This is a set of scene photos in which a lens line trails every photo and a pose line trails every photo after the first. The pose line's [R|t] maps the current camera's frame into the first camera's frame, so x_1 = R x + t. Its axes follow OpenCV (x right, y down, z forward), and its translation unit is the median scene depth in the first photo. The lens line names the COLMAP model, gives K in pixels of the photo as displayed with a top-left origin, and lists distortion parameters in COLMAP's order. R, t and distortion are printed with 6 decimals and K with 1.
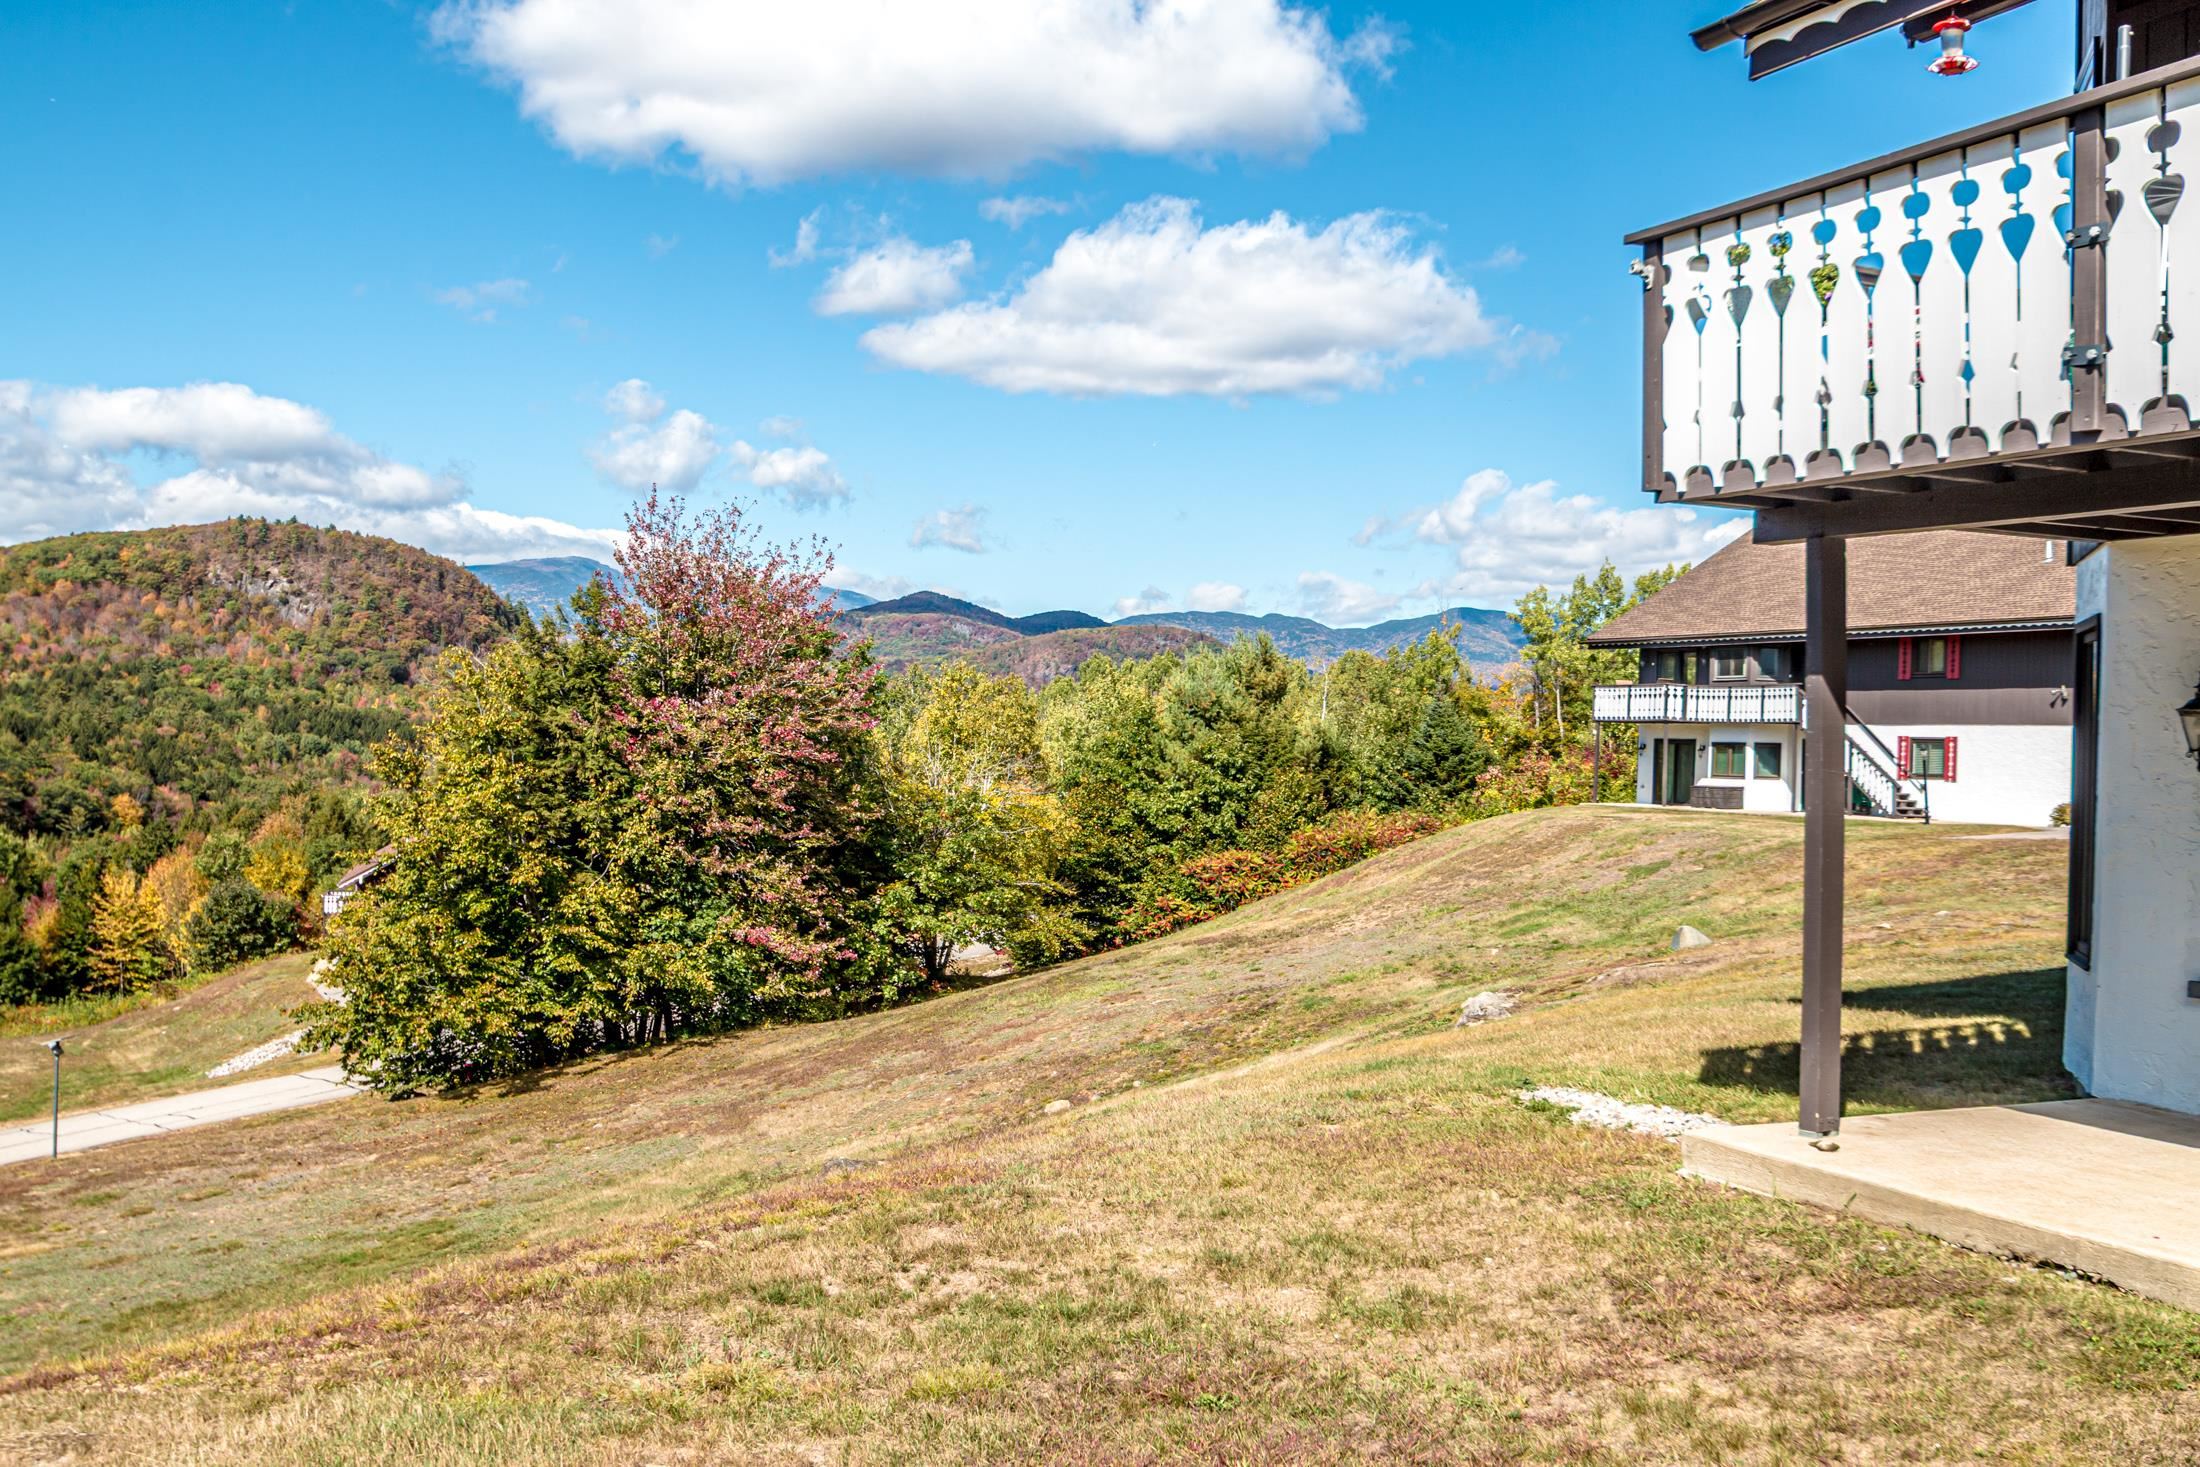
lens RADIAL K [[2070.3, 0, 1086.4], [0, 2070.3, 732.5], [0, 0, 1]] dist [-0.052977, -0.005965]
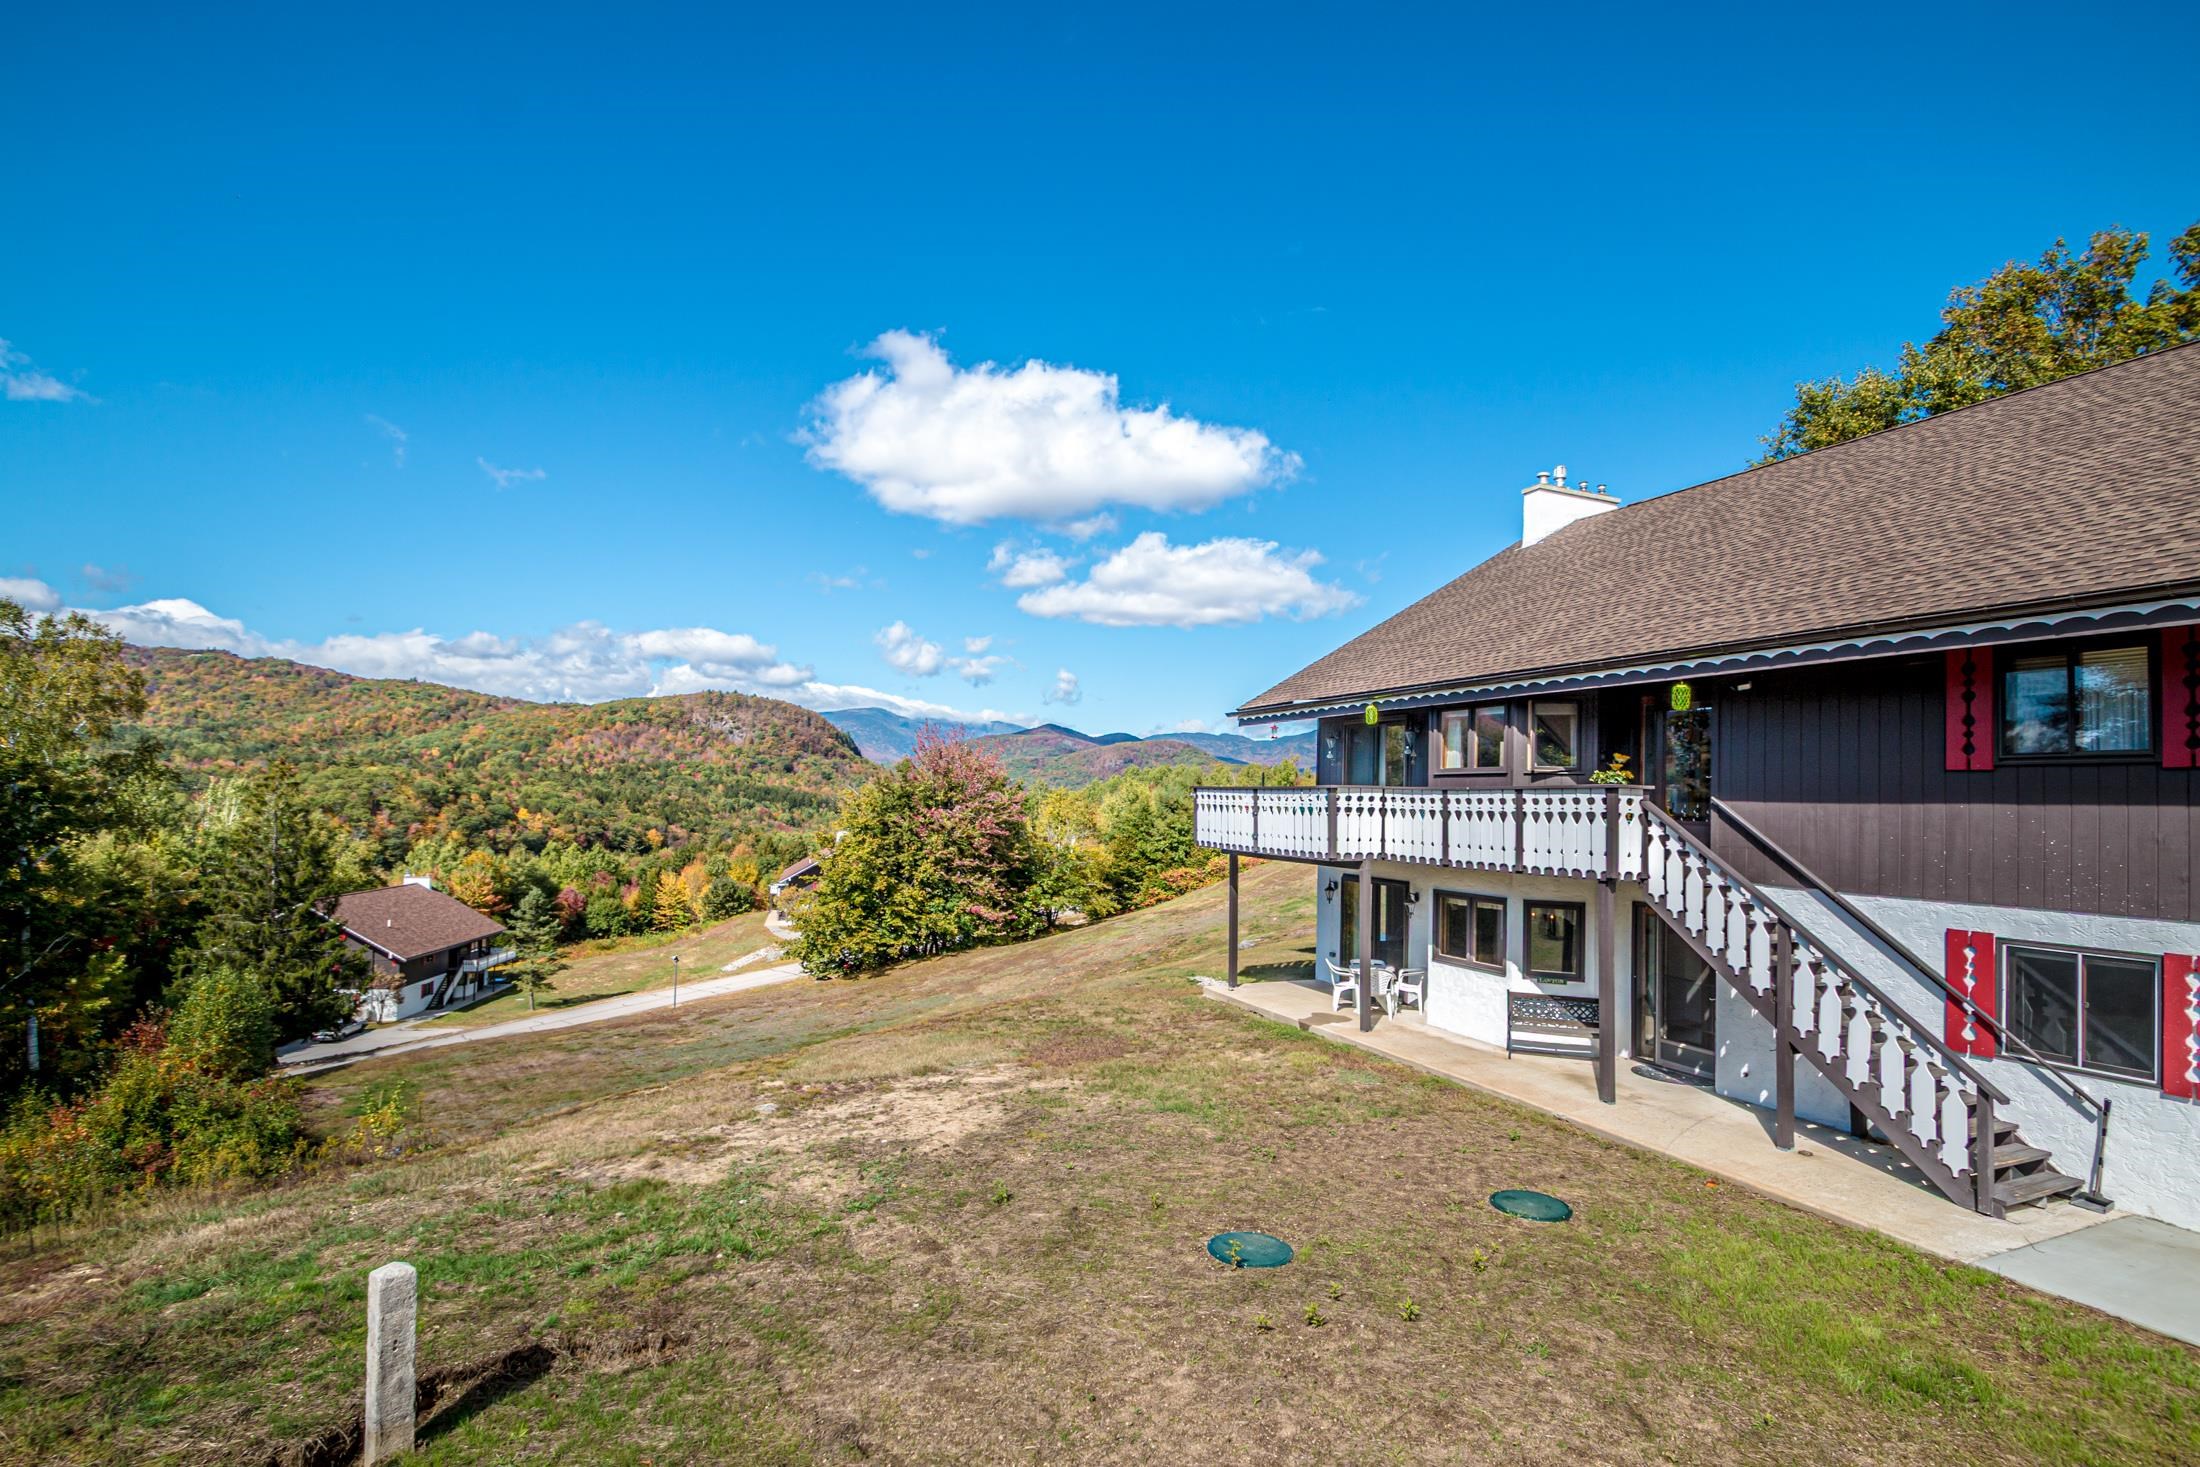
lens RADIAL K [[1061.9, 0, 1098.4], [0, 1061.9, 776.0], [0, 0, 1]] dist [0.000141, -0.000664]
pose [[0.999444, -0.006388, -0.032710, 0.019748], [0.005957, 0.999894, -0.013266, -0.033409], [0.032792, 0.013064, 0.999377, -0.188674]]
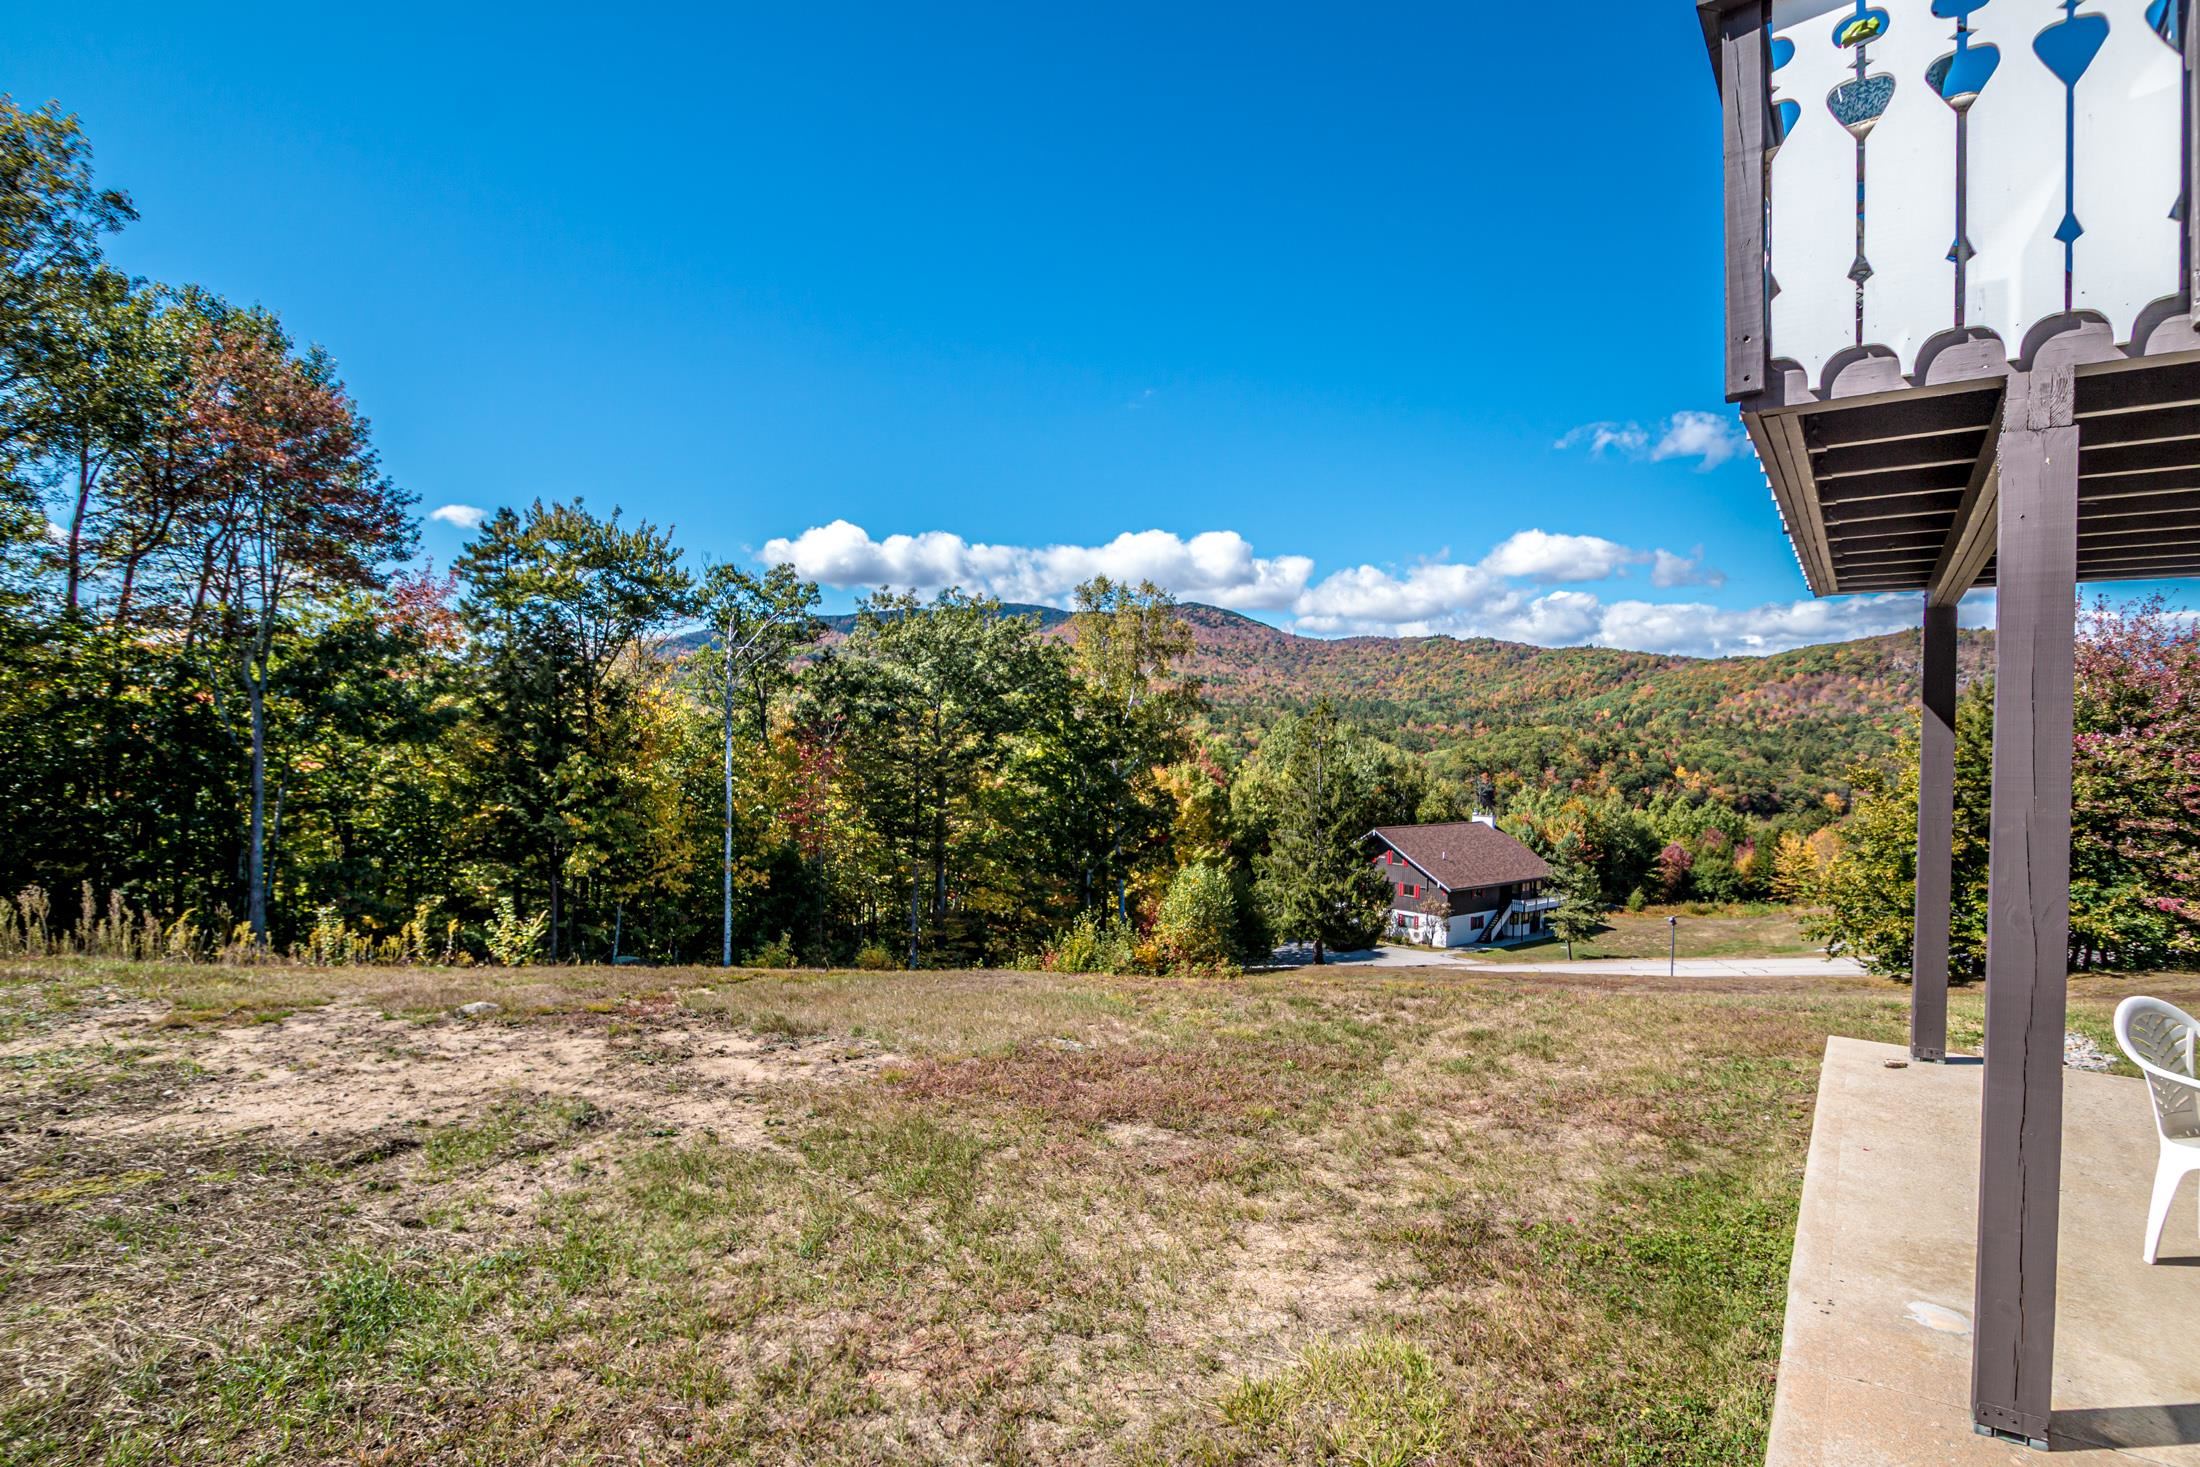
lens RADIAL K [[1061.9, 0, 1098.4], [0, 1061.9, 776.0], [0, 0, 1]] dist [0.000141, -0.000664]
pose [[0.488605, 0.012420, -0.872417, 0.097031], [0.002318, 0.999877, 0.015533, 0.000002], [0.872502, -0.009612, 0.488516, 0.027796]]
